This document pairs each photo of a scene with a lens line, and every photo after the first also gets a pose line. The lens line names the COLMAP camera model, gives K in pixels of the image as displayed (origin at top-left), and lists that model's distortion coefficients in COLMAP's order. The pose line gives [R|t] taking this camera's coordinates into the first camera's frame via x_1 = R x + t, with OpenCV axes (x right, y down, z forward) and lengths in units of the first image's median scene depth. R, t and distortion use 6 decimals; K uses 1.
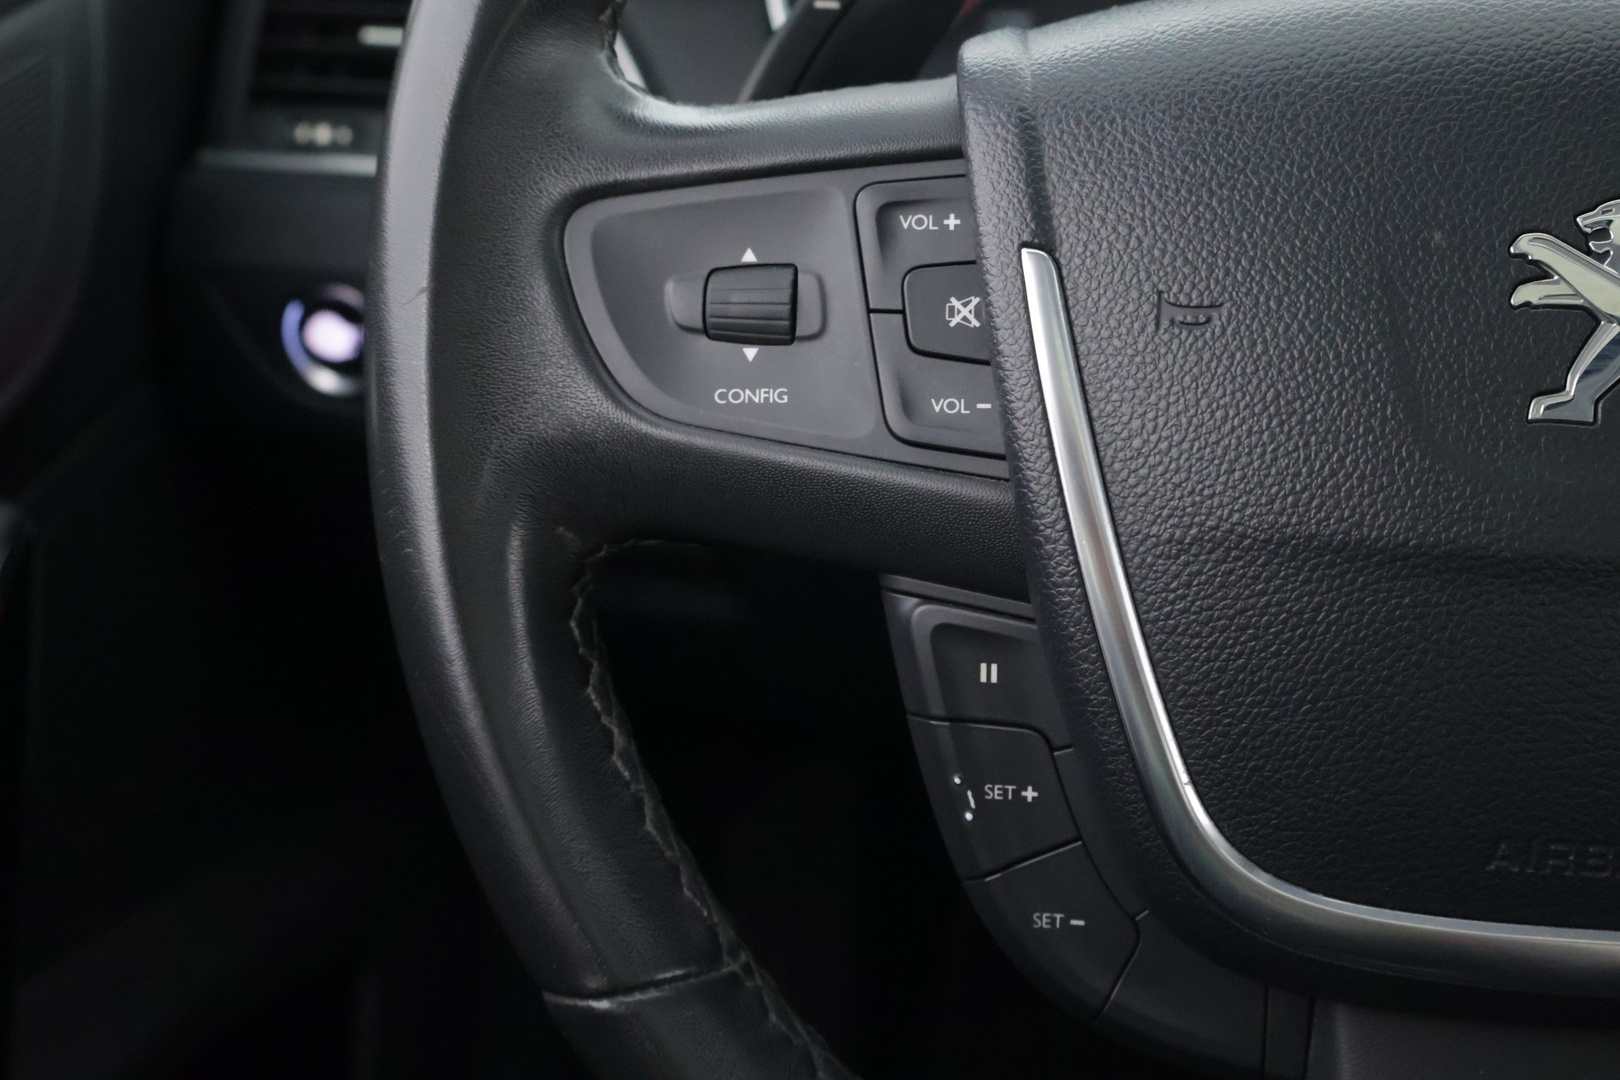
lens RADIAL K [[2127.1, 0, 810.0], [0, 2127.1, 540.0], [0, 0, 1]] dist [0.007886, -0.016629]
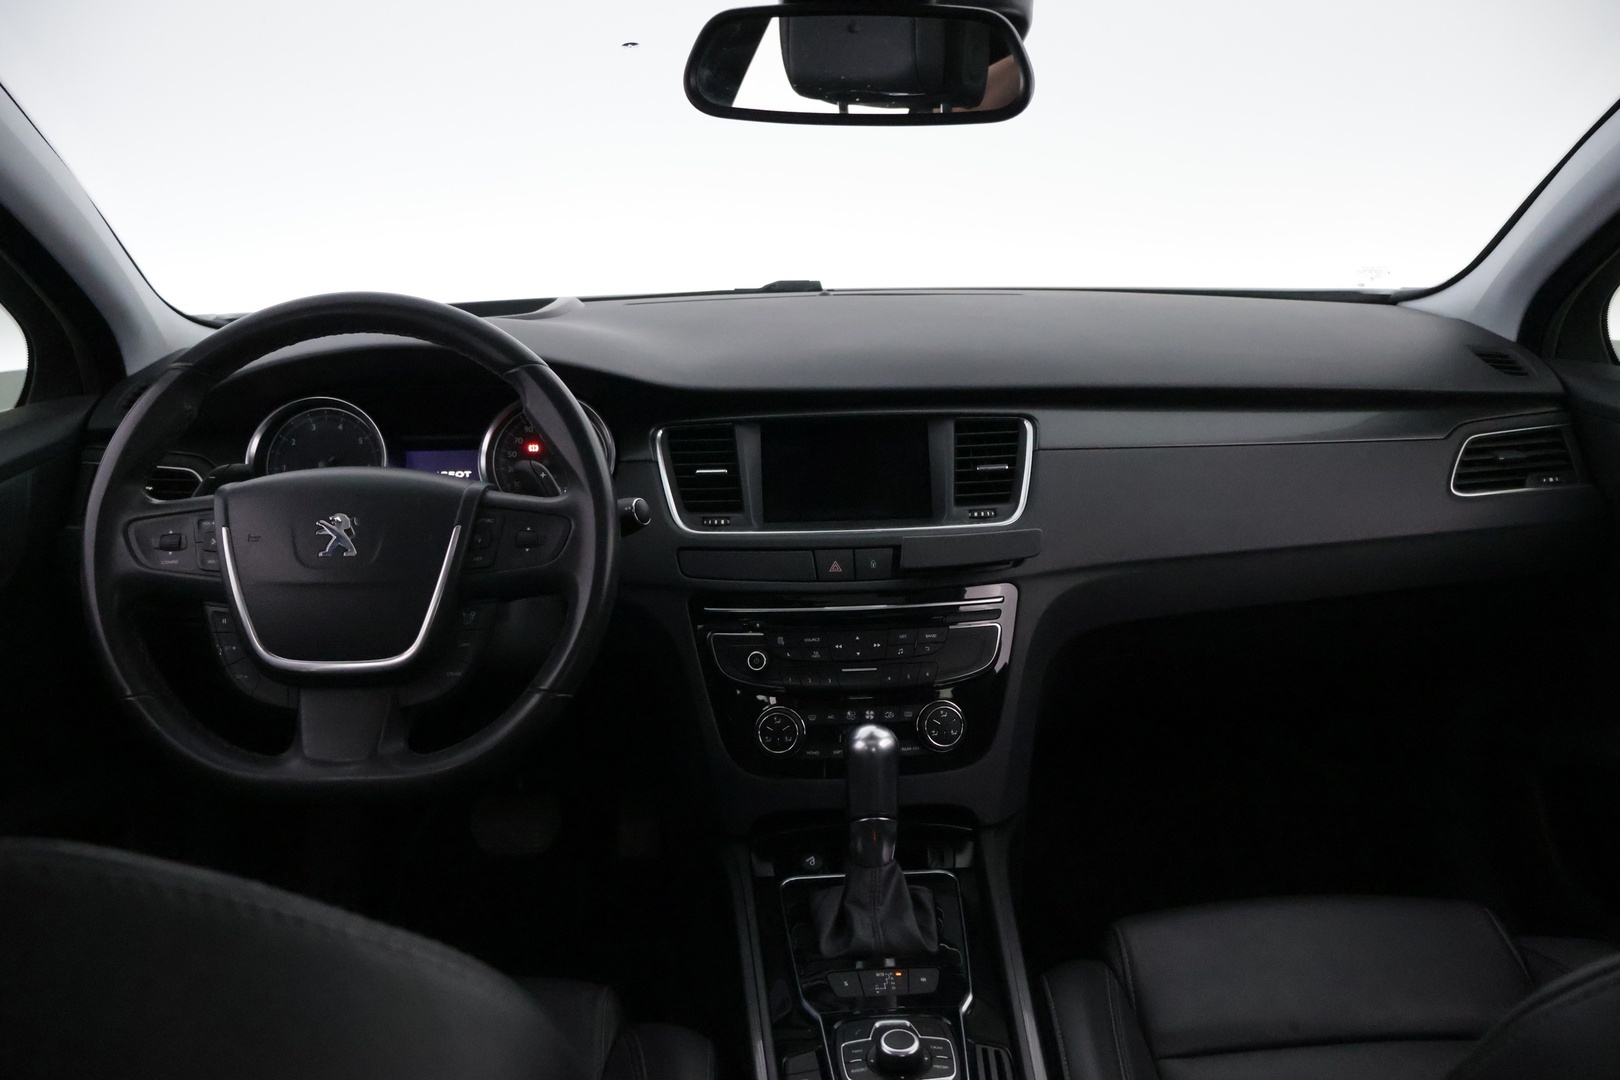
lens RADIAL K [[1361.5, 0, 808.1], [0, 1361.5, 553.1], [0, 0, 1]] dist [0.005920, -0.001974]
pose [[0.984556, -0.023925, 0.173428, 0.813203], [0.055108, 0.982613, -0.177298, 0.506300], [-0.166171, 0.184117, 0.968756, -2.057517]]
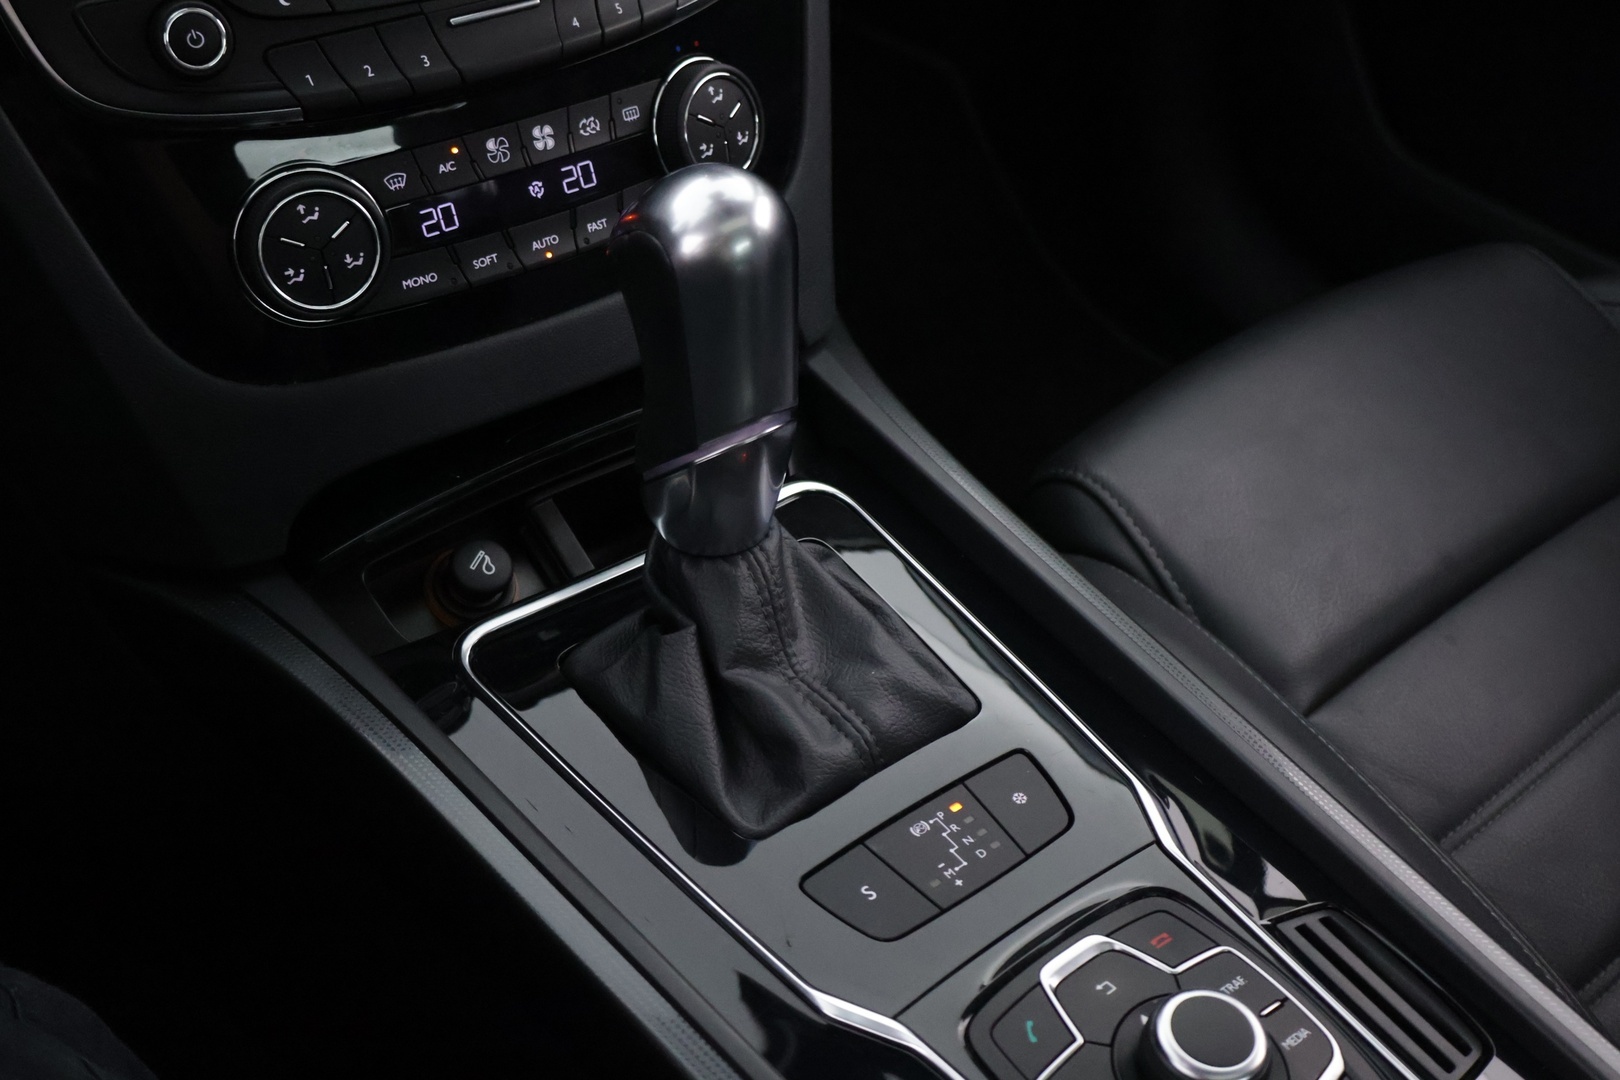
lens RADIAL K [[1786.3, 0, 810.0], [0, 1786.3, 540.0], [0, 0, 1]] dist [0.011440, -0.002753]
pose [[0.679815, -0.389786, 0.621223, 0.578702], [0.239820, 0.918647, 0.313965, 0.189500], [-0.693064, -0.064457, 0.717988, 0.003350]]
